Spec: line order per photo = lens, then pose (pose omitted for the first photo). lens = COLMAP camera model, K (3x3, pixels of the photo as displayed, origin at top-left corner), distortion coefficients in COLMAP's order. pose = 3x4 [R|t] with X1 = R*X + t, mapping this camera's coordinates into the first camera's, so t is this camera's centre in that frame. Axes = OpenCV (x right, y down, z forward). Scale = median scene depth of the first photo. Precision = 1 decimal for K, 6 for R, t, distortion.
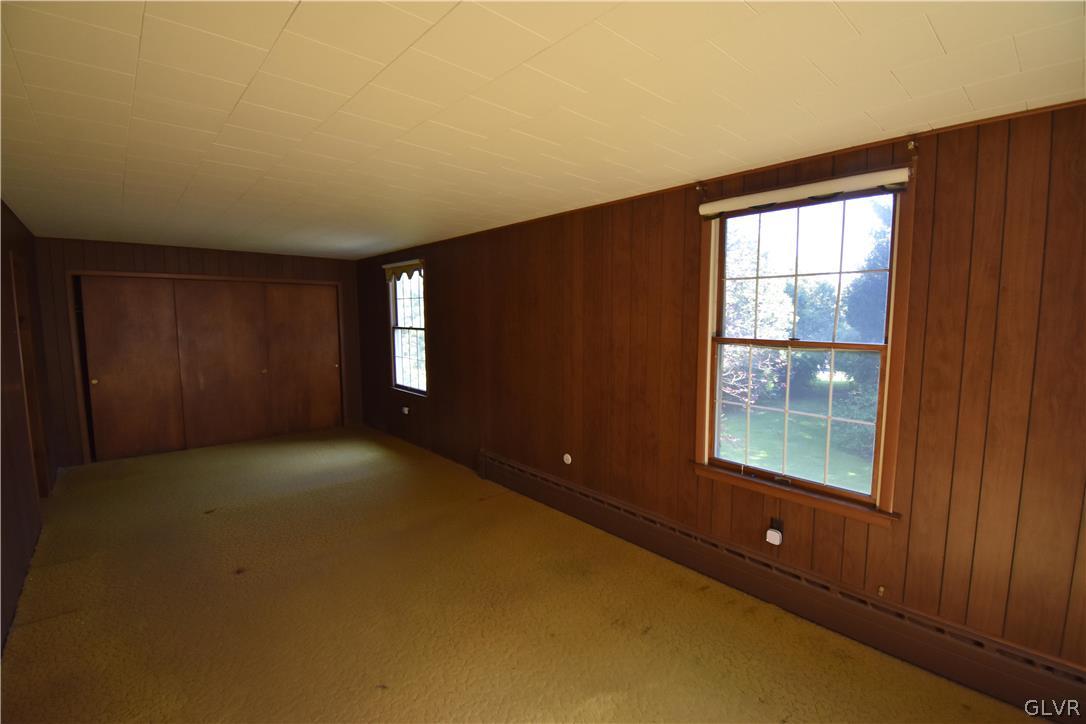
lens RADIAL K [[476.8, 0, 543.3], [0, 476.8, 355.9], [0, 0, 1]] dist [-0.000130, -0.000445]
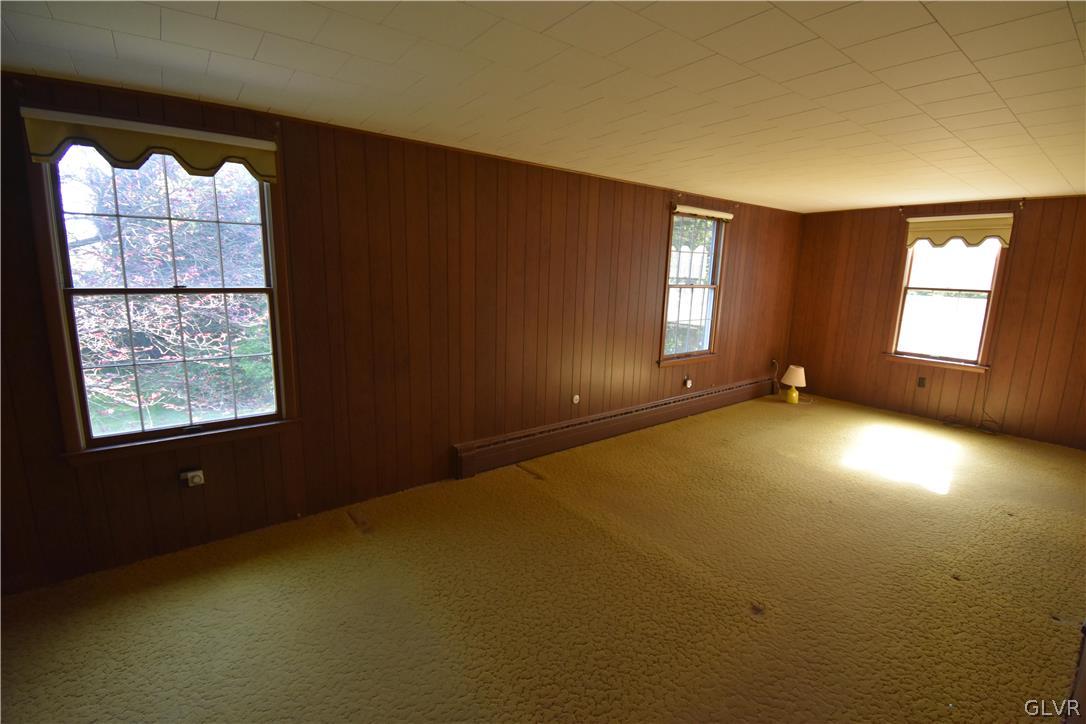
lens RADIAL K [[476.8, 0, 543.3], [0, 476.8, 355.9], [0, 0, 1]] dist [-0.000130, -0.000445]
pose [[0.079433, -0.169962, 0.982244, -1.043367], [0.068077, 0.983982, 0.164757, -0.074159], [-0.994513, 0.053781, 0.089732, 0.973570]]
